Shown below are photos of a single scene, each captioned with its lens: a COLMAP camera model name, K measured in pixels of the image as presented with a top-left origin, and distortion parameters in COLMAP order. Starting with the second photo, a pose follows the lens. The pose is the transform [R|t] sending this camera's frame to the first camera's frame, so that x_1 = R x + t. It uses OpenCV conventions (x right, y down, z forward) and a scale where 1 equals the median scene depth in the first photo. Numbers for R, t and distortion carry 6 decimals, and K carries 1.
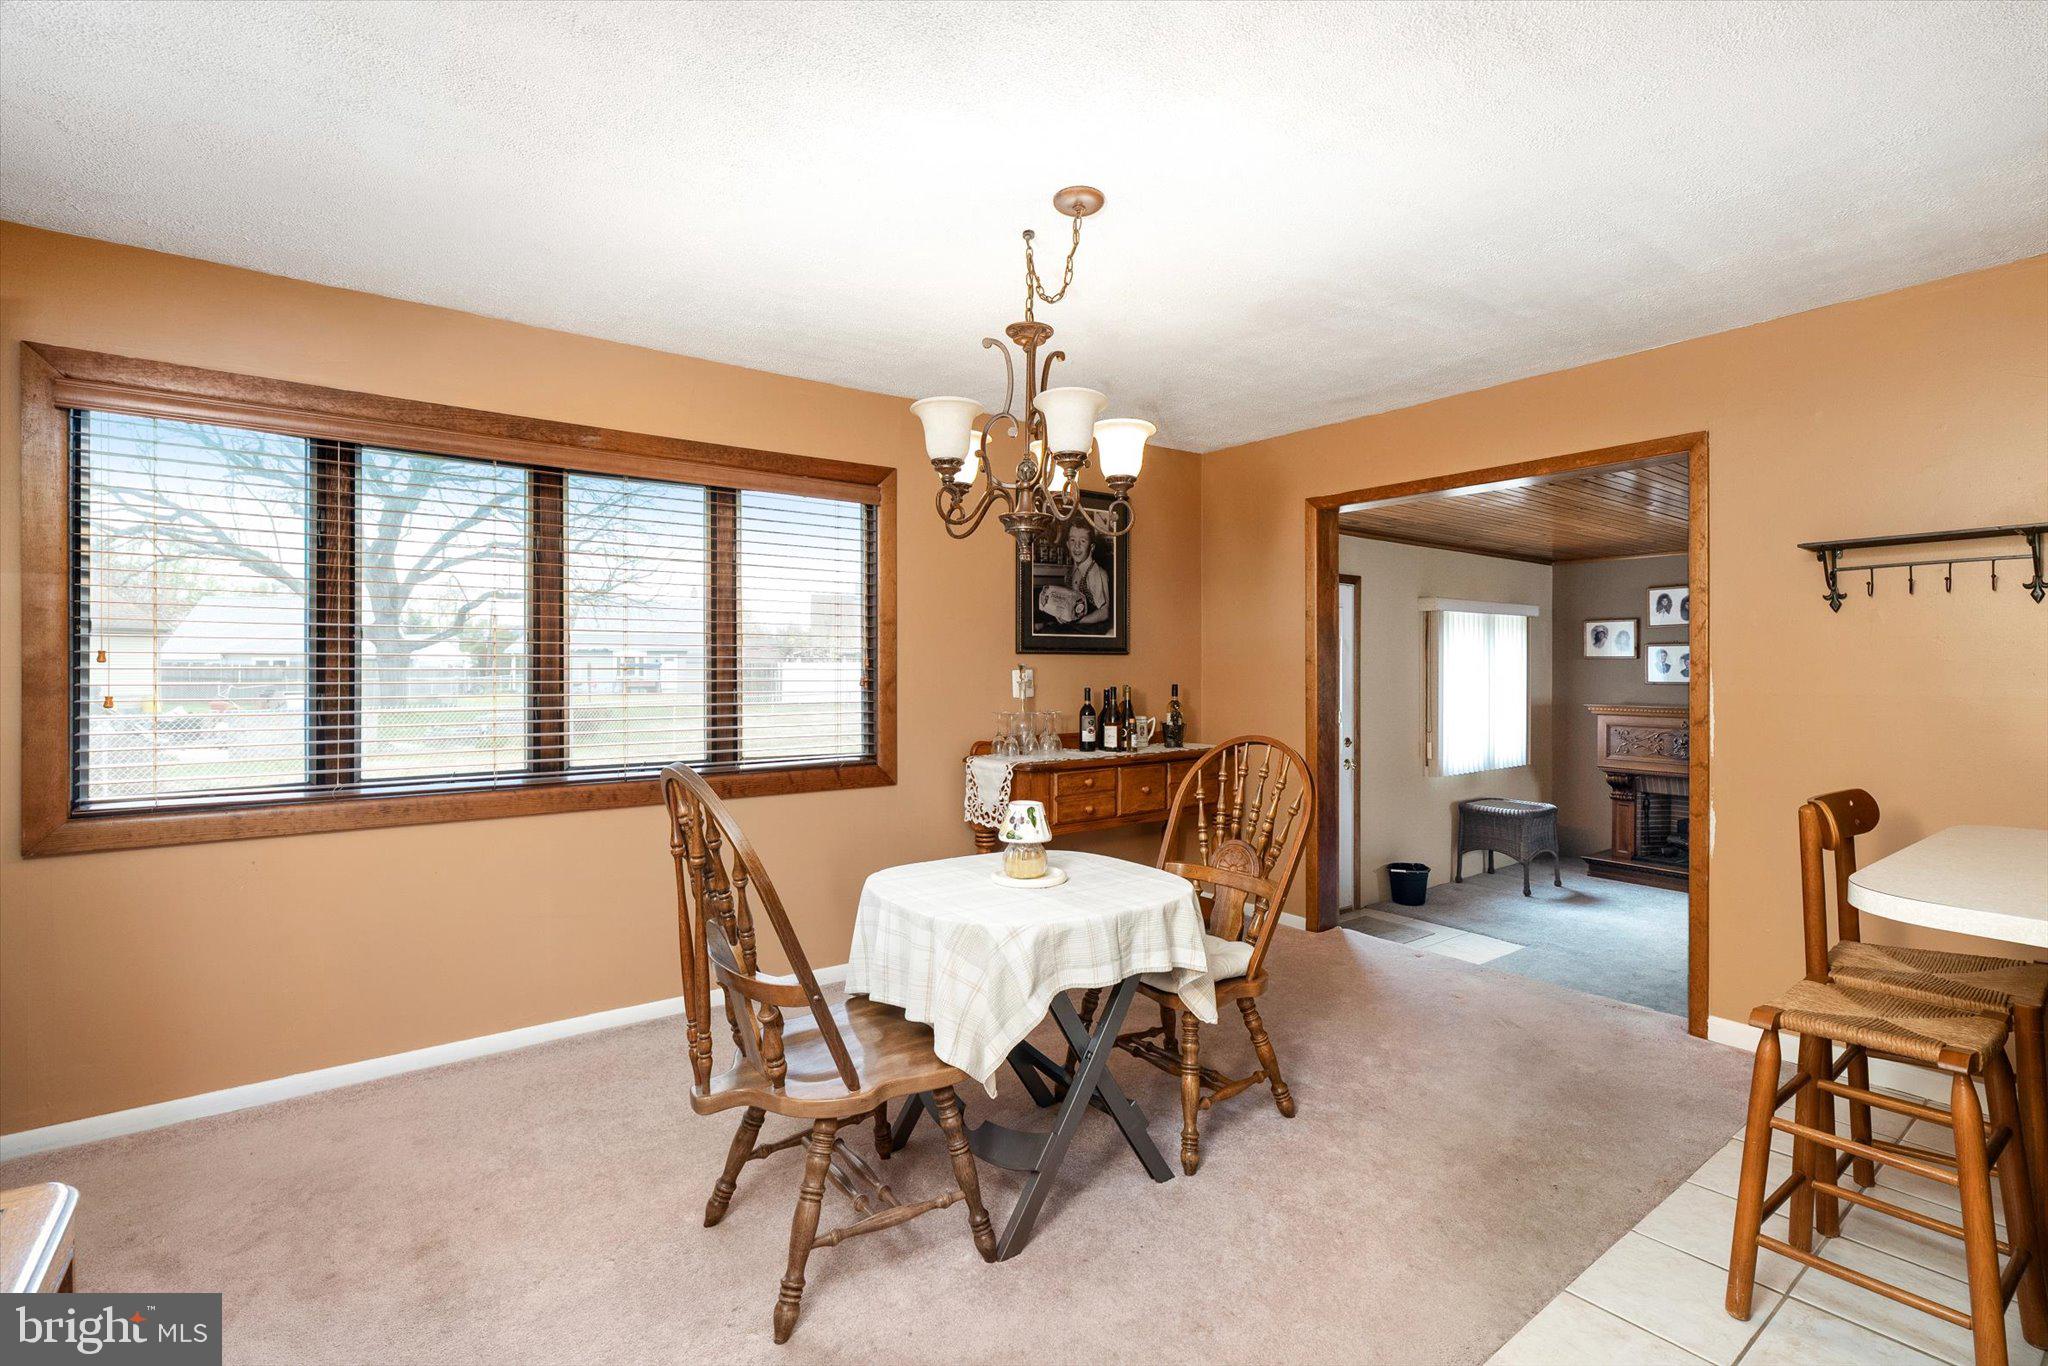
lens RADIAL K [[935.1, 0, 1018.3], [0, 935.1, 681.1], [0, 0, 1]] dist [-0.002213, -0.000177]
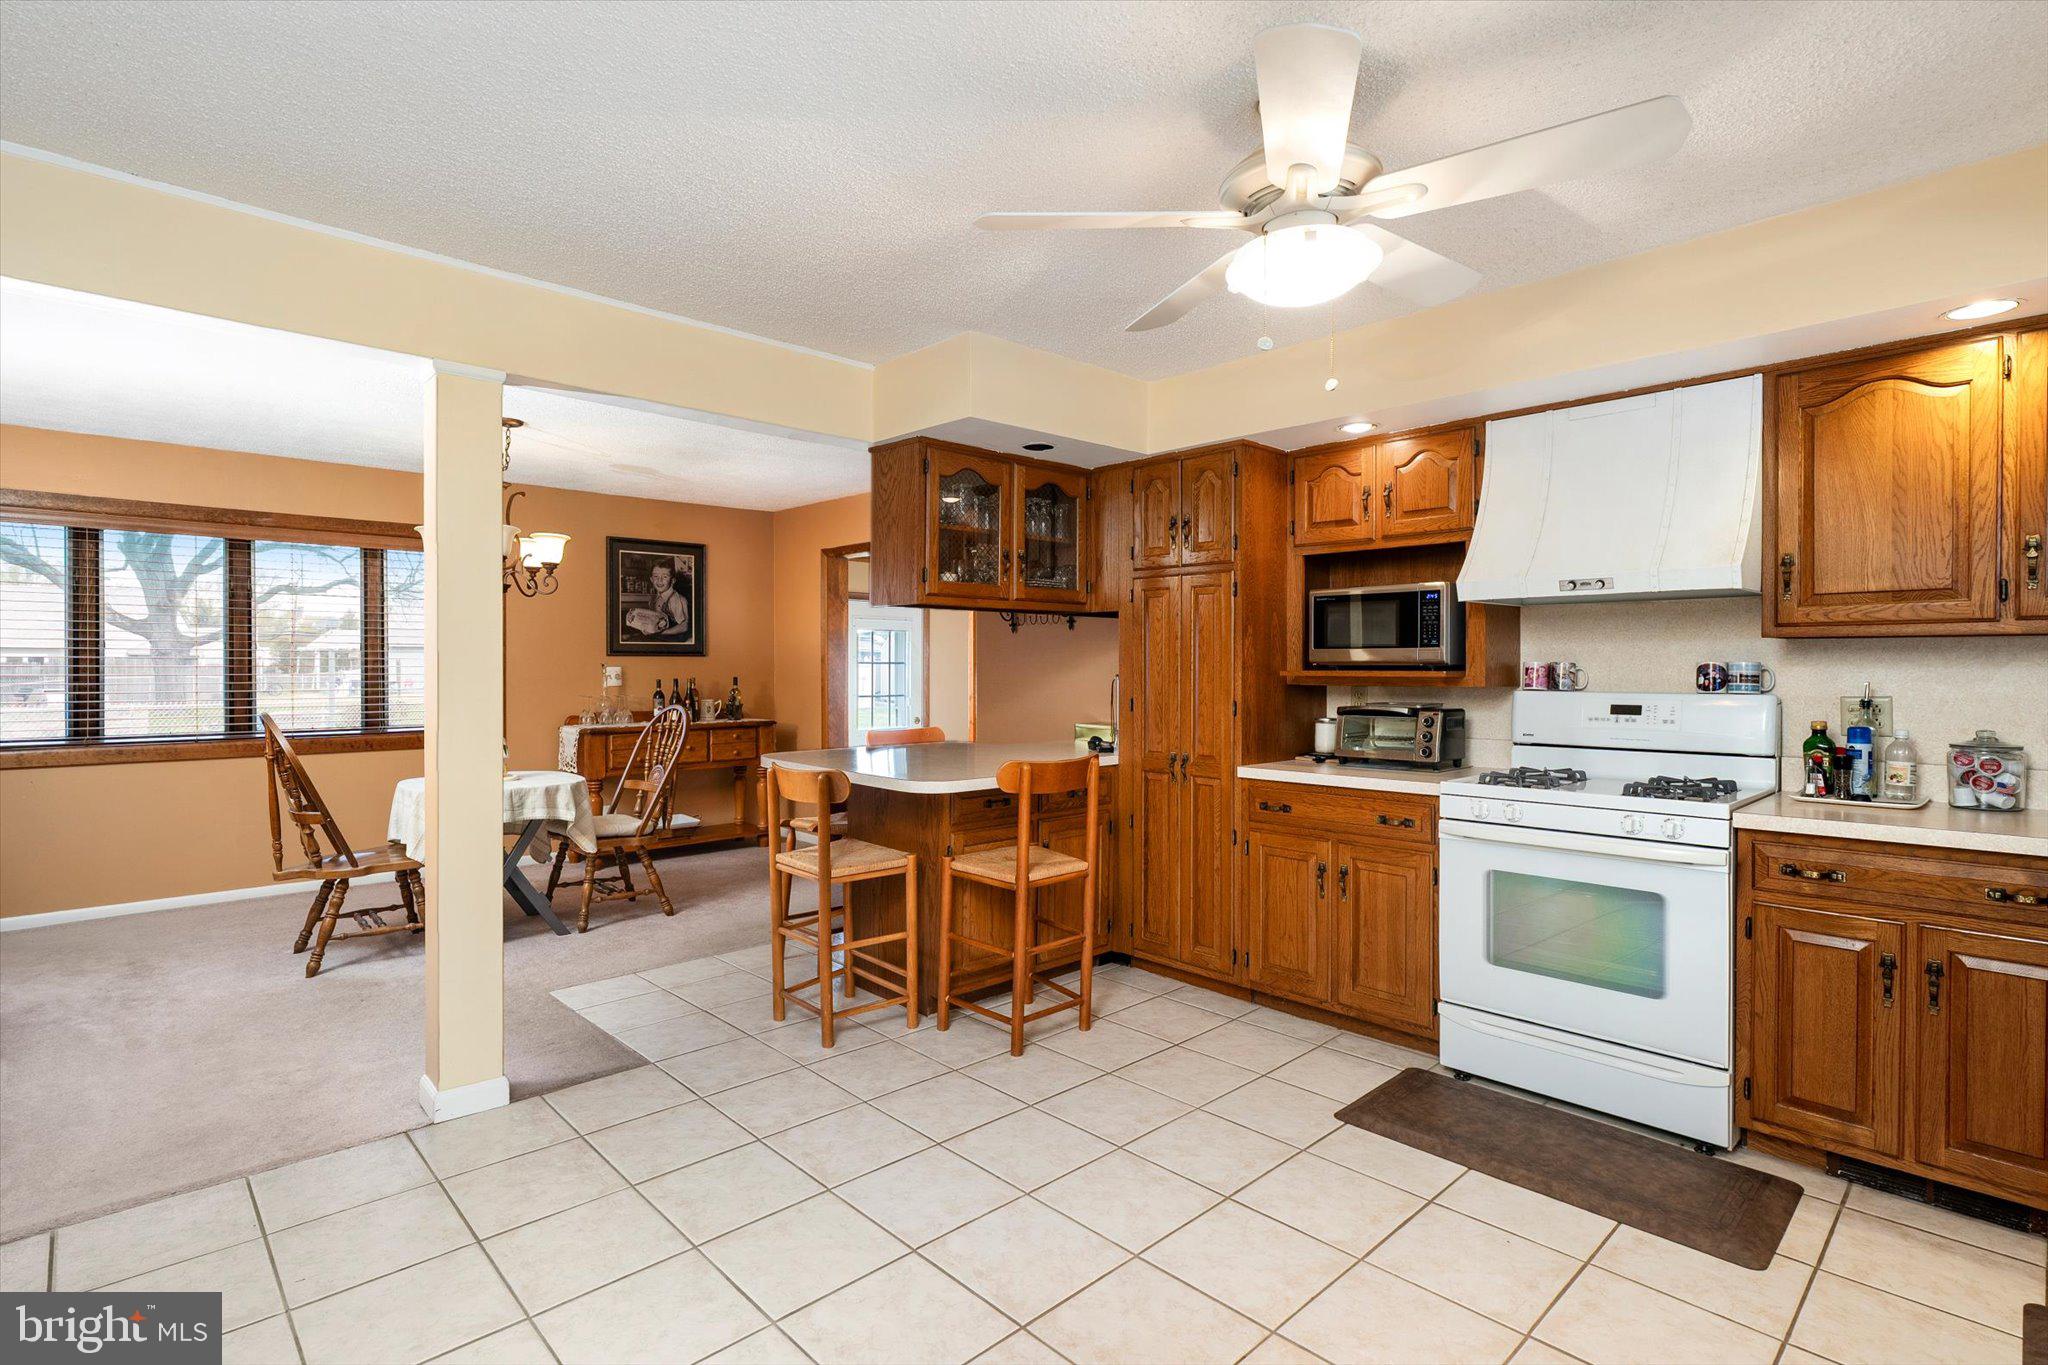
lens RADIAL K [[1015.1, 0, 1035.8], [0, 1015.1, 681.6], [0, 0, 1]] dist [0.000162, 0.001865]
pose [[0.994031, -0.001581, 0.109090, 0.610213], [0.001328, 0.999996, 0.002391, 0.009620], [-0.109093, -0.002232, 0.994029, -0.797549]]
